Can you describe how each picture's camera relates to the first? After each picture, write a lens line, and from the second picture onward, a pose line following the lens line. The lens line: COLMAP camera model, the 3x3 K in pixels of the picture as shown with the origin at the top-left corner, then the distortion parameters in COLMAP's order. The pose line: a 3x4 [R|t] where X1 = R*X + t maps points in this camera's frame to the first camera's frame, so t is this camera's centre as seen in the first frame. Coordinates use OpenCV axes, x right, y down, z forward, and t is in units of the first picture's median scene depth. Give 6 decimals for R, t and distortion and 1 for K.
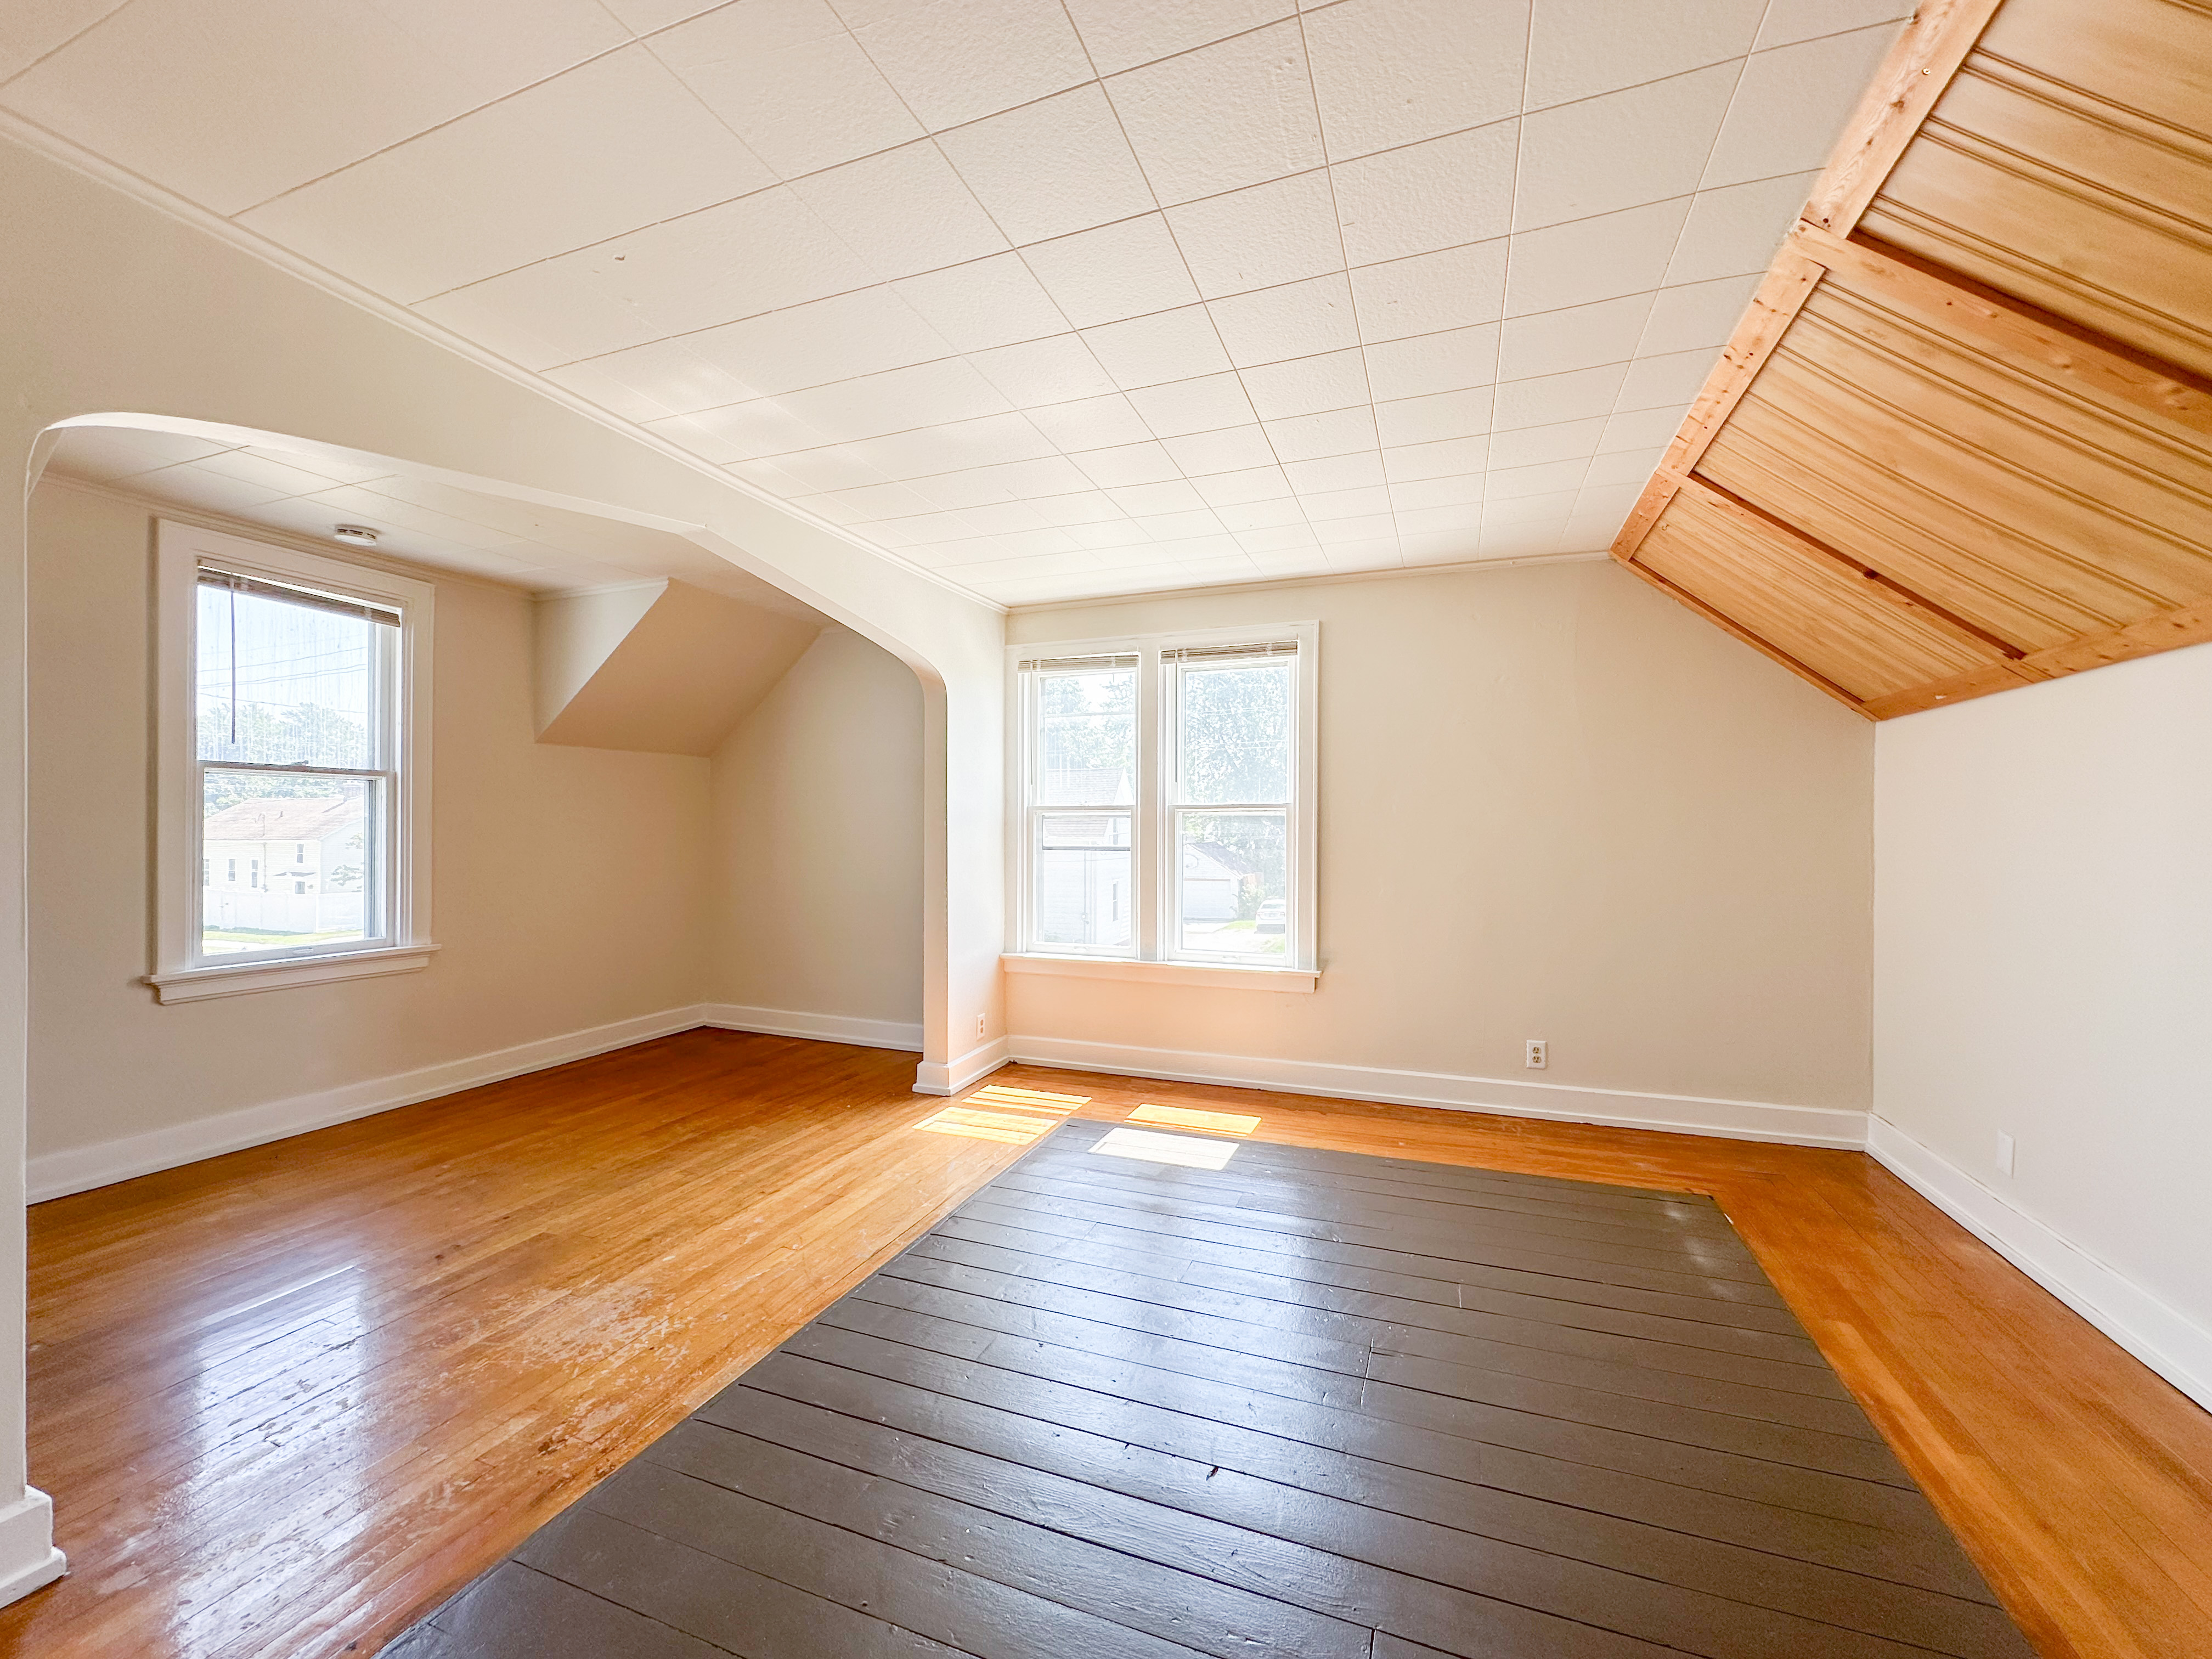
lens RADIAL K [[887.2, 0, 1107.6], [0, 887.2, 832.4], [0, 0, 1]] dist [0.003408, 0.000263]
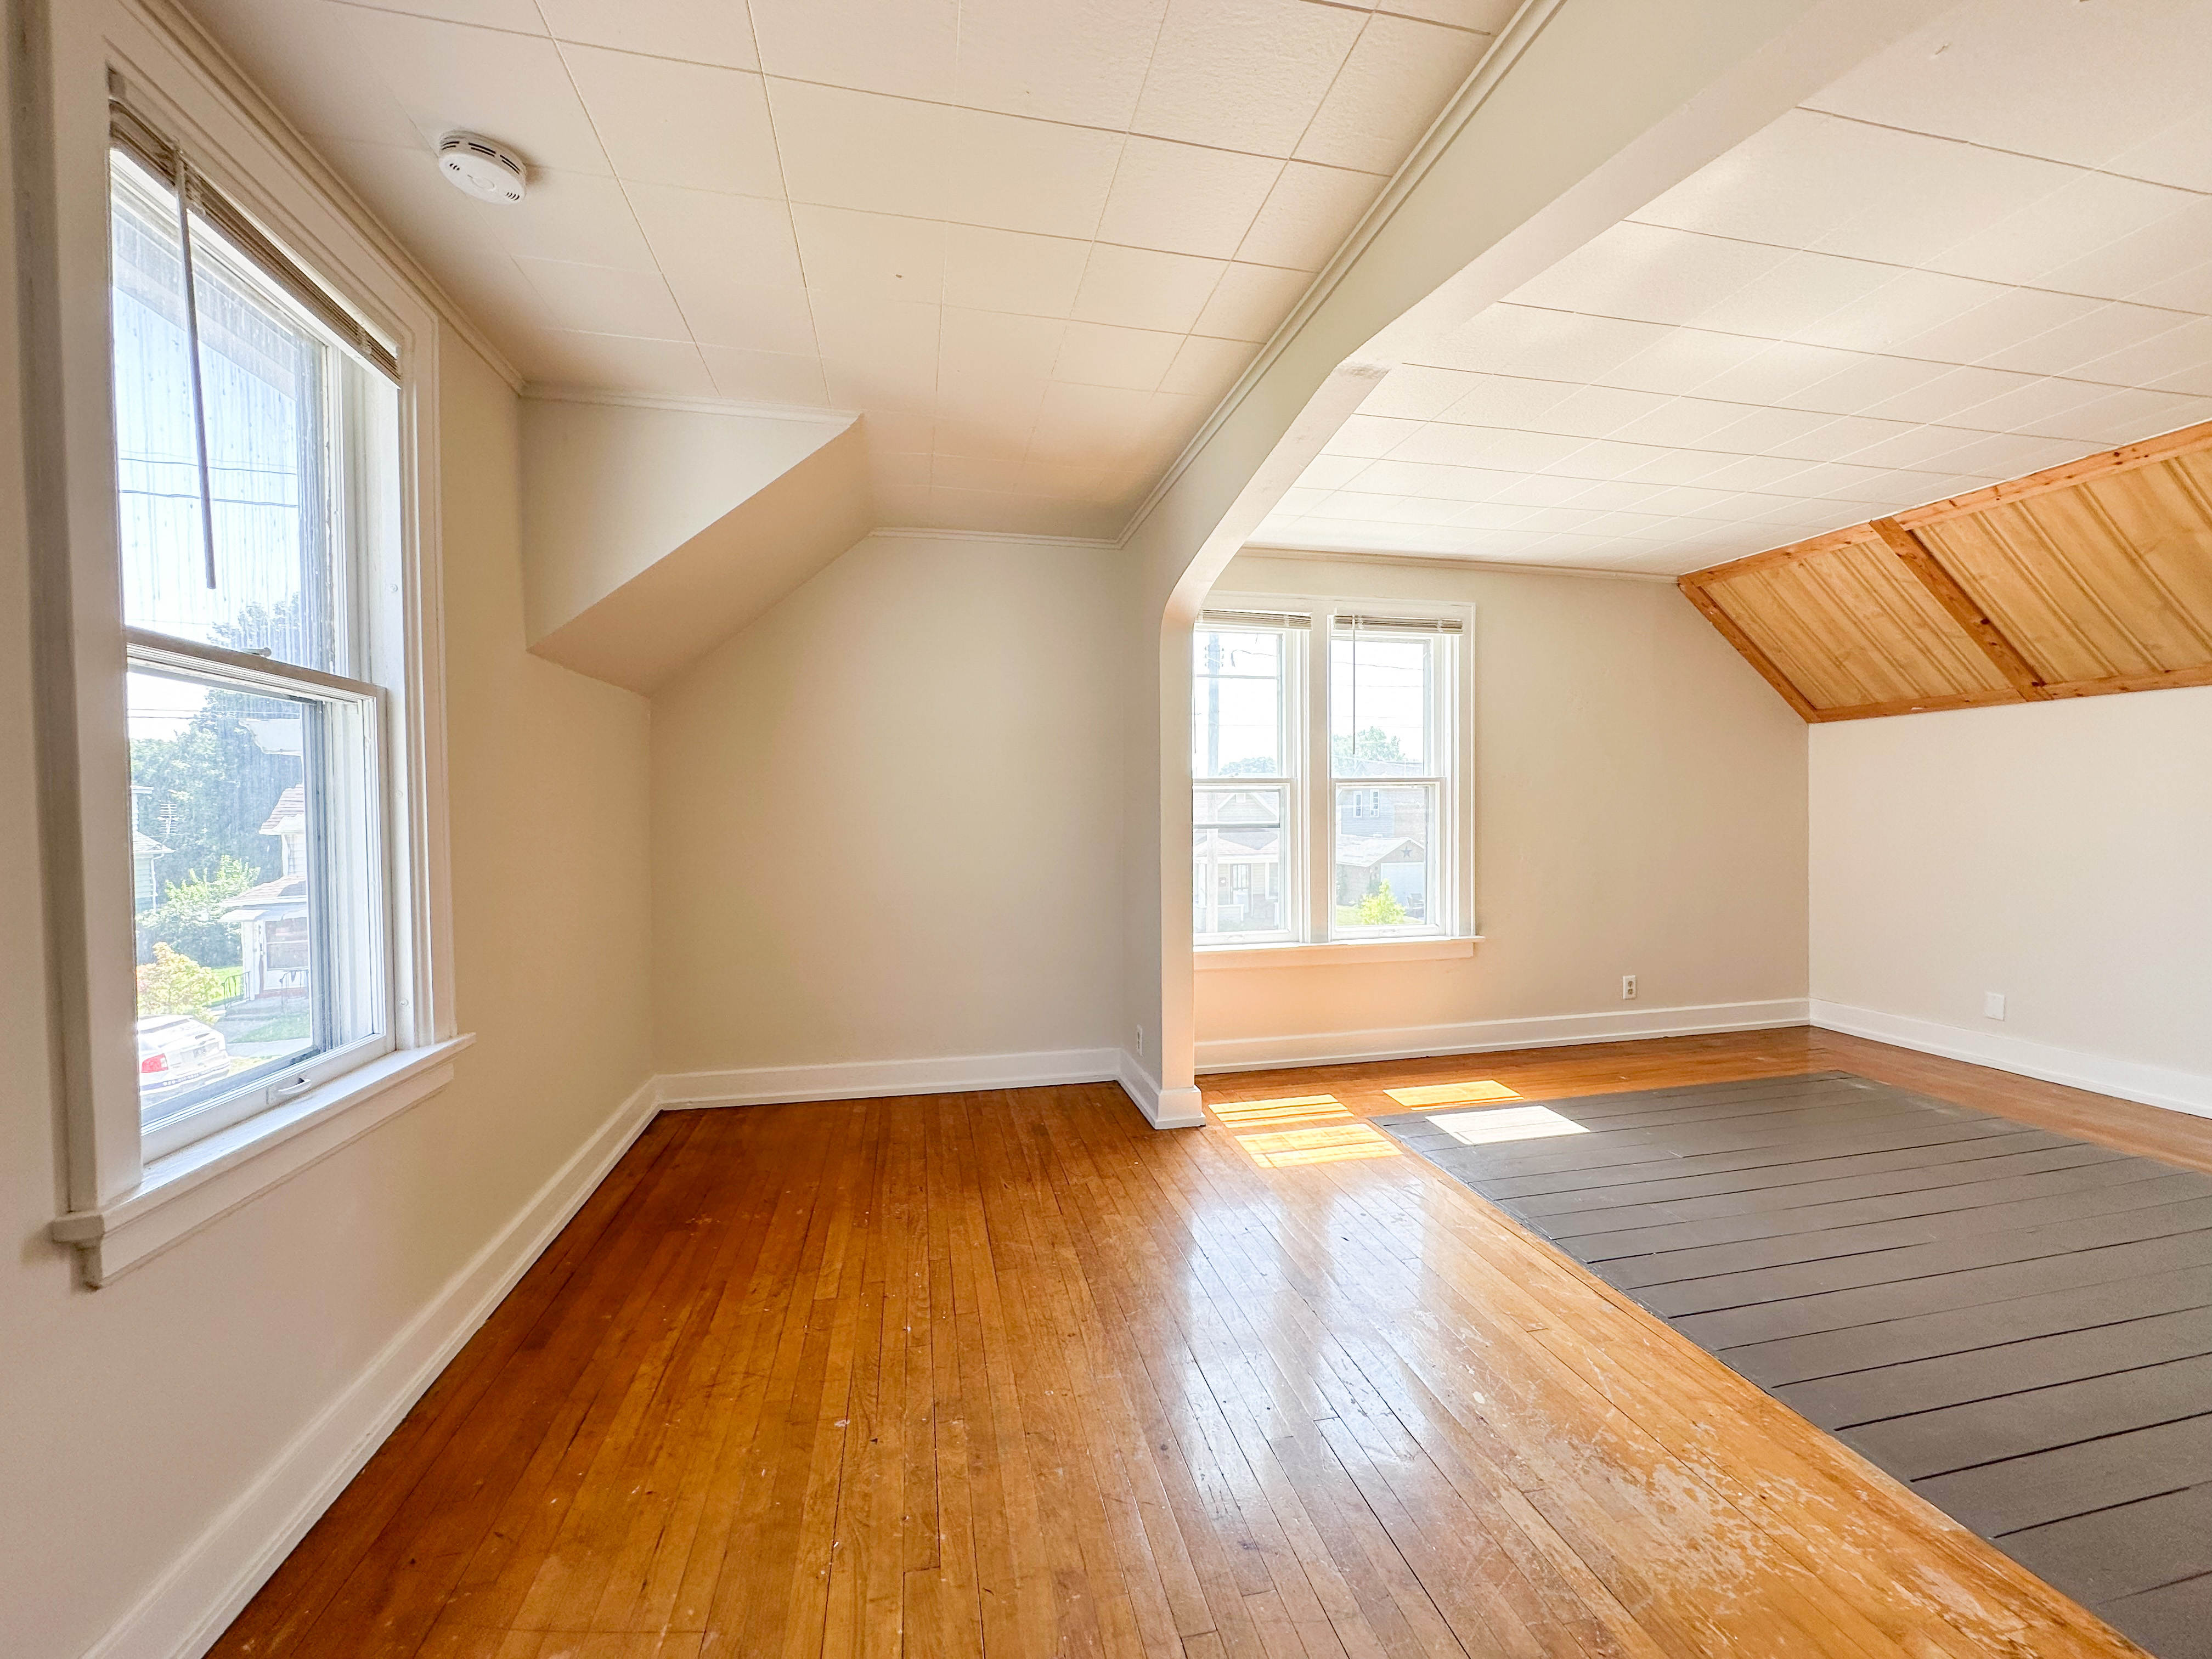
lens RADIAL K [[887.2, 0, 1111.9], [0, 887.2, 832.3], [0, 0, 1]] dist [0.003408, 0.000263]
pose [[0.829561, -0.022664, 0.557956, -0.770658], [0.011560, 0.999659, 0.023417, 0.002641], [-0.558297, -0.012976, 0.829540, 0.393862]]
